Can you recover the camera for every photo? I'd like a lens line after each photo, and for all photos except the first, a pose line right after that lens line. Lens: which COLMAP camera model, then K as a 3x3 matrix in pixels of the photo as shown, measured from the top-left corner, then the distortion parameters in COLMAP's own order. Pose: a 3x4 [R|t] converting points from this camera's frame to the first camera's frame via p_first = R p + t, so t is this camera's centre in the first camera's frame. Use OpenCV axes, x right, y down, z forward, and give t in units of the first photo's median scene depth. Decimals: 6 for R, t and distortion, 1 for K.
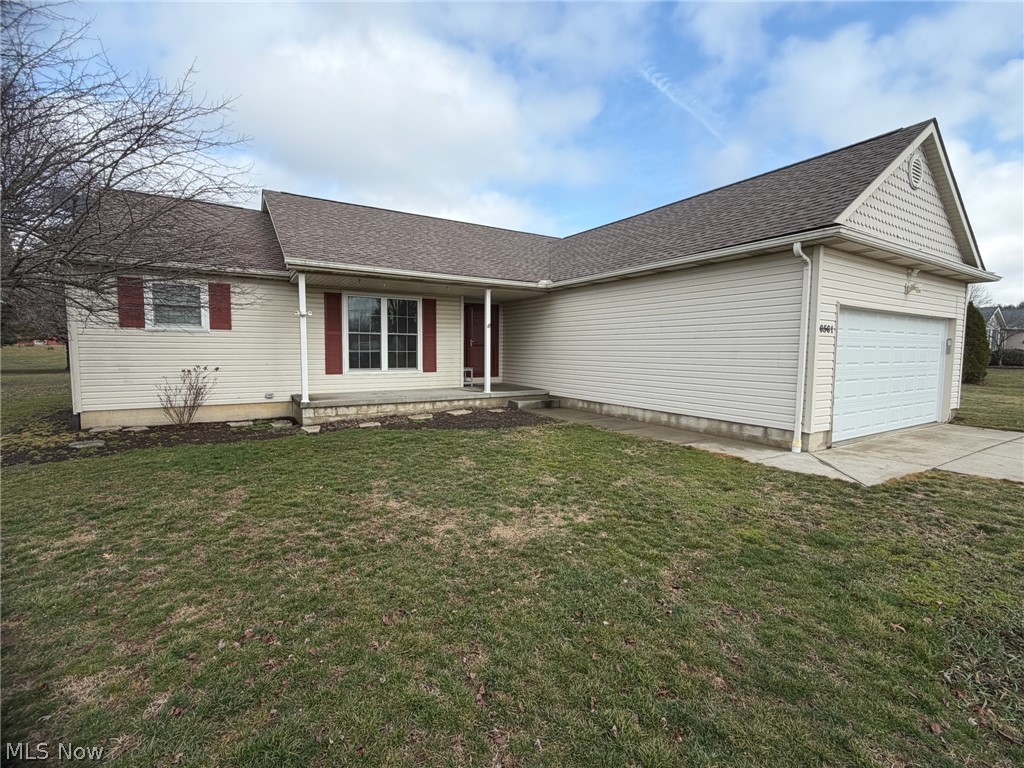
lens RADIAL K [[474.5, 0, 515.4], [0, 474.5, 385.9], [0, 0, 1]] dist [0.001401, 0.000450]
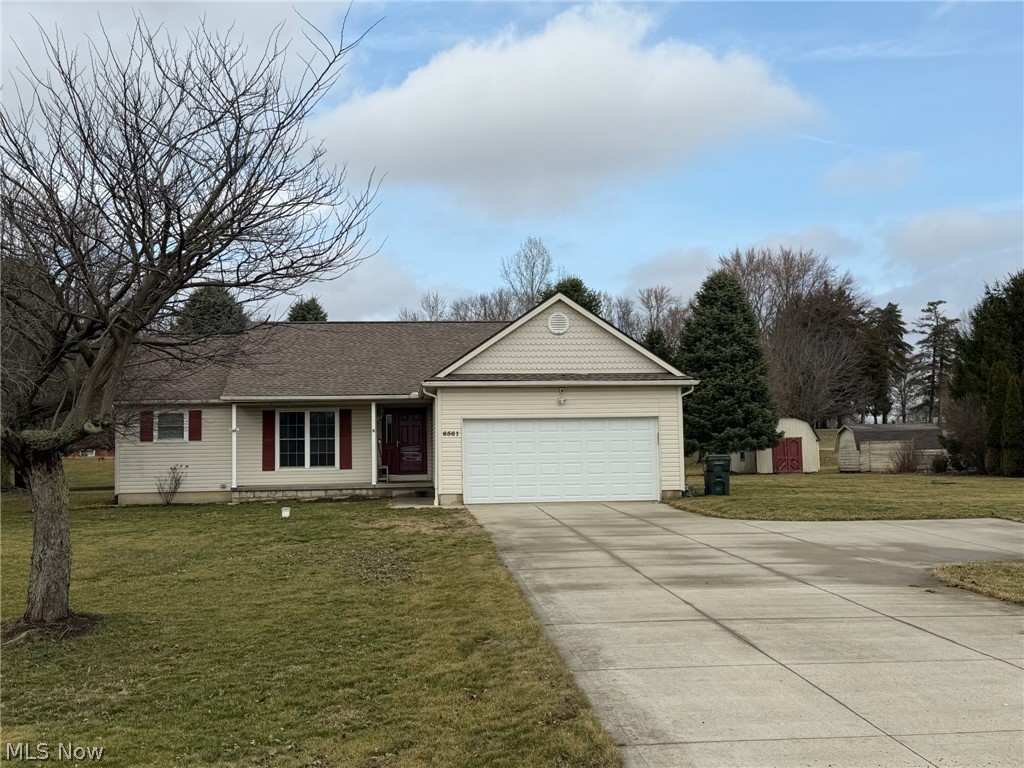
lens RADIAL K [[1271.4, 0, 511.0], [0, 1271.4, 376.5], [0, 0, 1]] dist [0.144212, 0.000000]
pose [[0.894447, -0.047399, -0.444655, 1.969601], [-0.013350, 0.991093, -0.132500, 0.192311], [0.446975, 0.124451, 0.885847, -2.049158]]
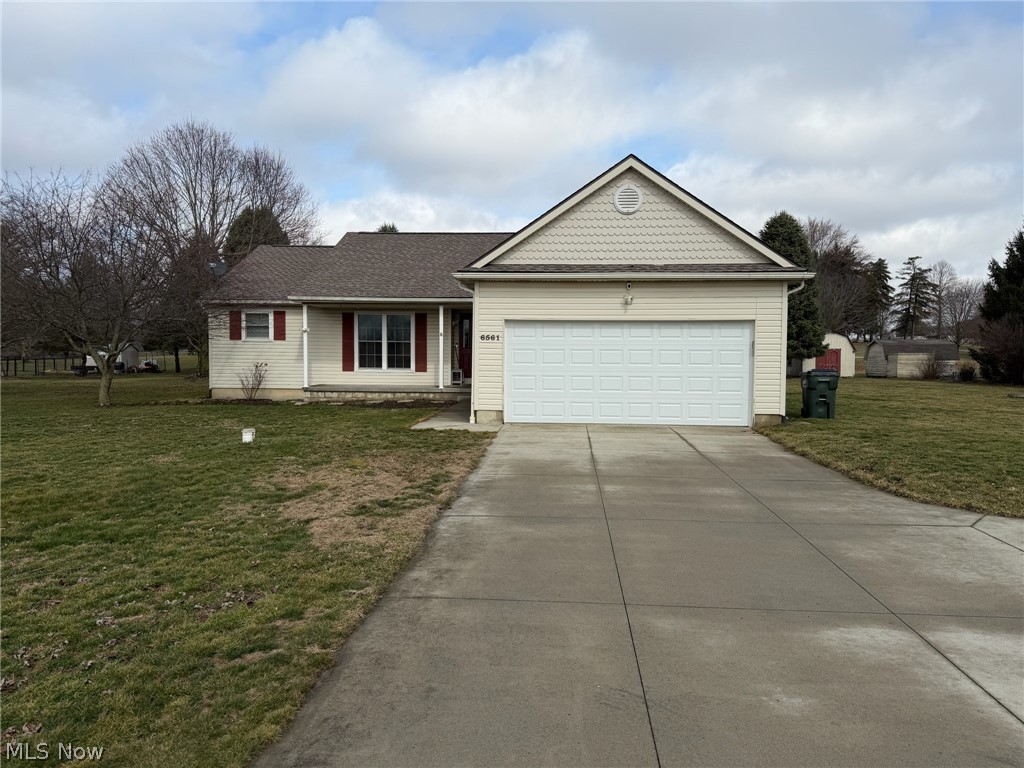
lens RADIAL K [[725.7, 0, 511.6], [0, 725.7, 393.4], [0, 0, 1]] dist [0.061122, -0.009072]
pose [[0.817810, 0.031599, -0.574620, 1.320811], [-0.047433, 0.998795, -0.012584, 0.047936], [0.573530, 0.037547, 0.818323, -0.496698]]
